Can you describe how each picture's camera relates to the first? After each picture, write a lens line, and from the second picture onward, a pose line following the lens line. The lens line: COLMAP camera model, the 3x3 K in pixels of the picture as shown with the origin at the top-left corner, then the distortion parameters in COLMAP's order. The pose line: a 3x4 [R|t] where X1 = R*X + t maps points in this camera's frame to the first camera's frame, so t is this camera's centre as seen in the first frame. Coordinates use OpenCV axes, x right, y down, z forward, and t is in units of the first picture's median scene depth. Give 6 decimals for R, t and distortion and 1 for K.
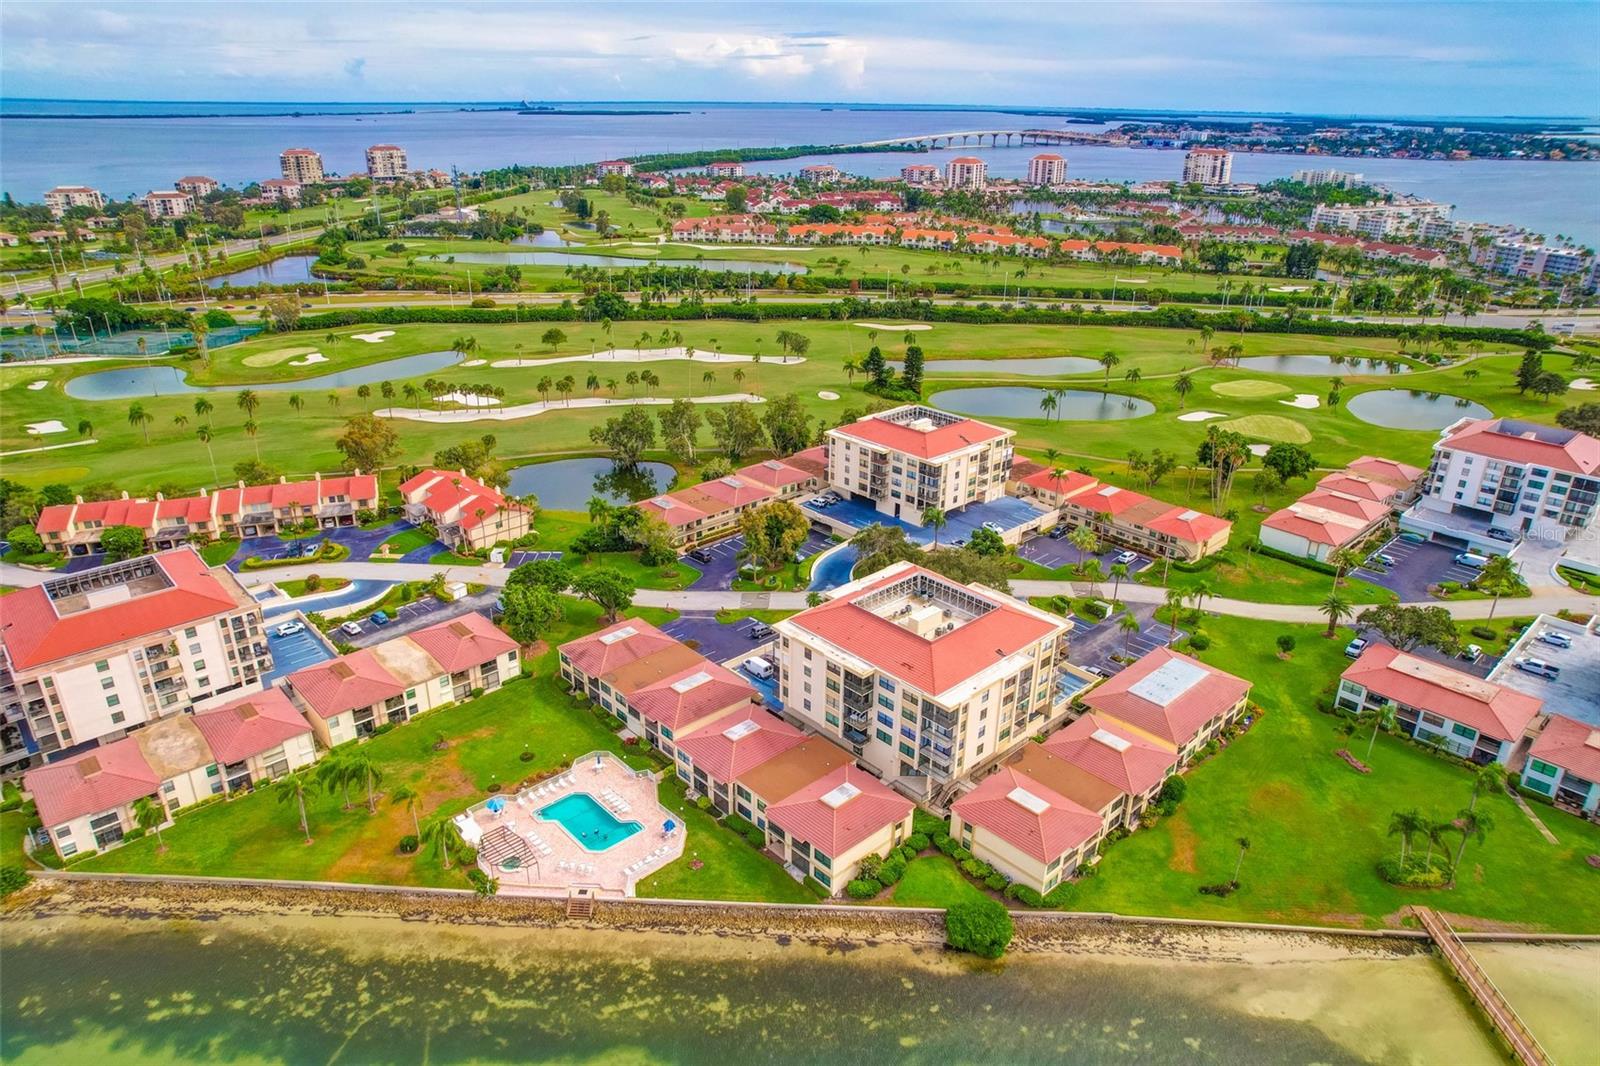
lens RADIAL K [[1018.0, 0, 800.0], [0, 1018.0, 533.0], [0, 0, 1]] dist [-0.074354, 0.067614]
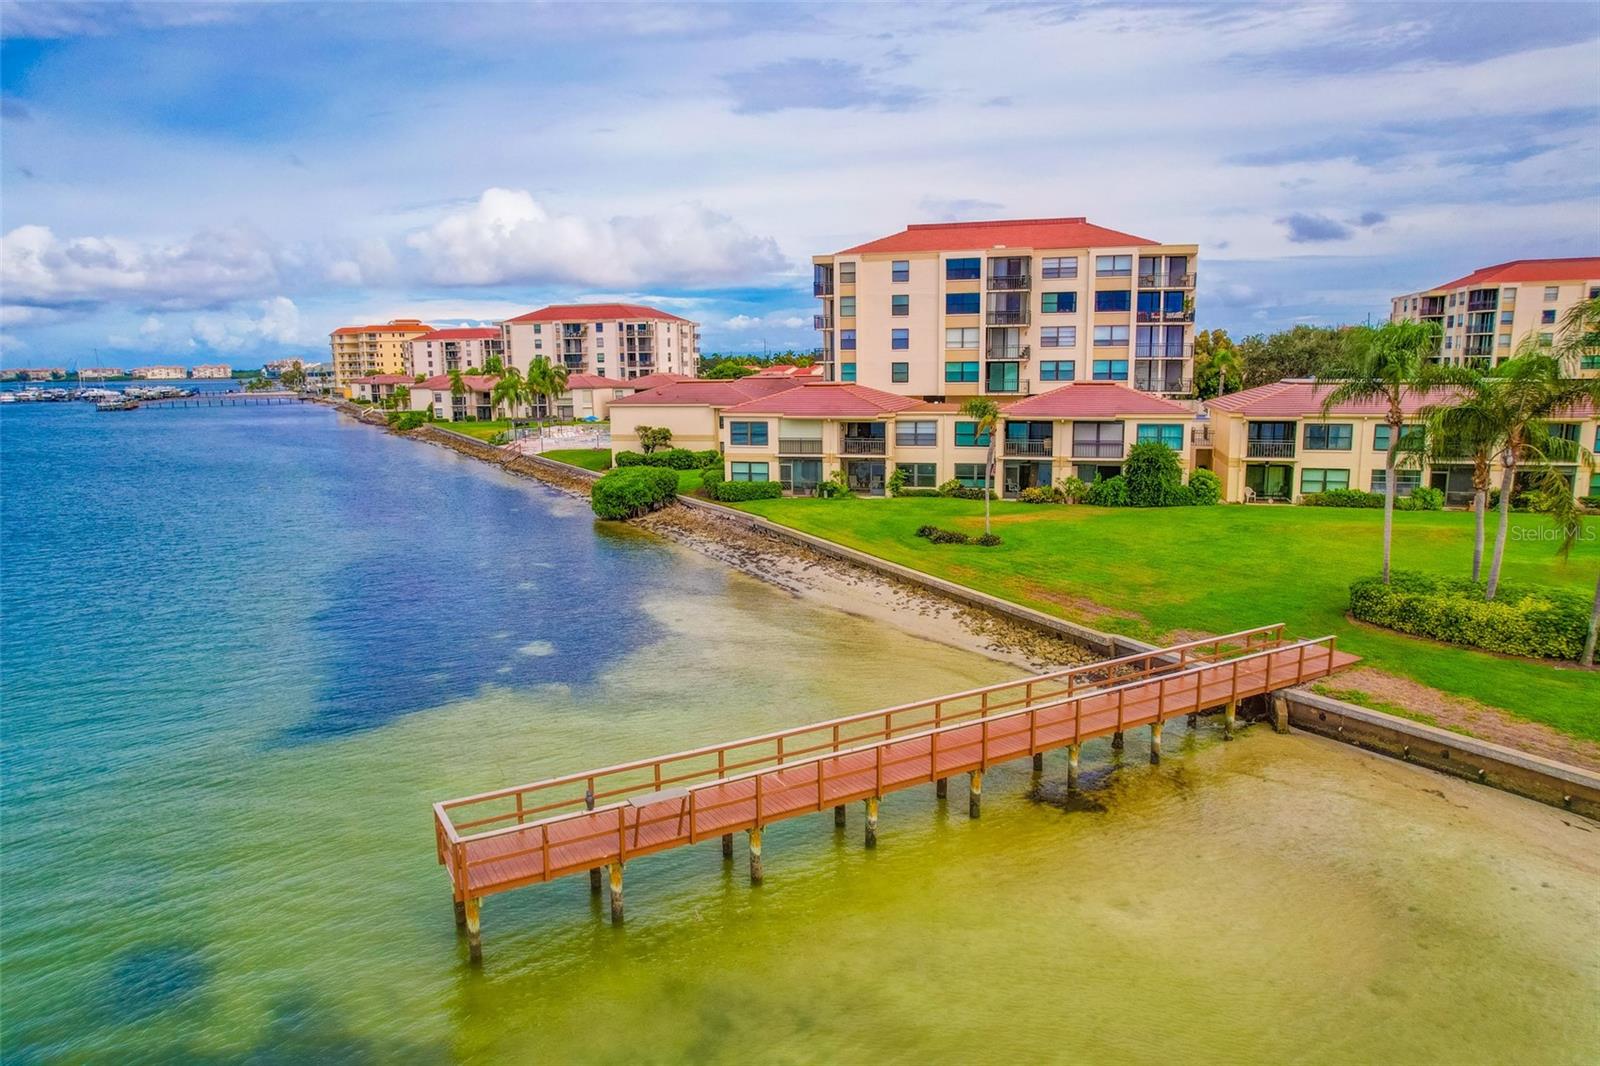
lens RADIAL K [[1018.0, 0, 800.0], [0, 1018.0, 533.0], [0, 0, 1]] dist [-0.074354, 0.067614]
pose [[0.522661, 0.125838, -0.843202, 0.637337], [-0.313543, 0.948102, -0.052857, 0.333466], [0.792790, 0.292006, 0.534991, 0.588119]]
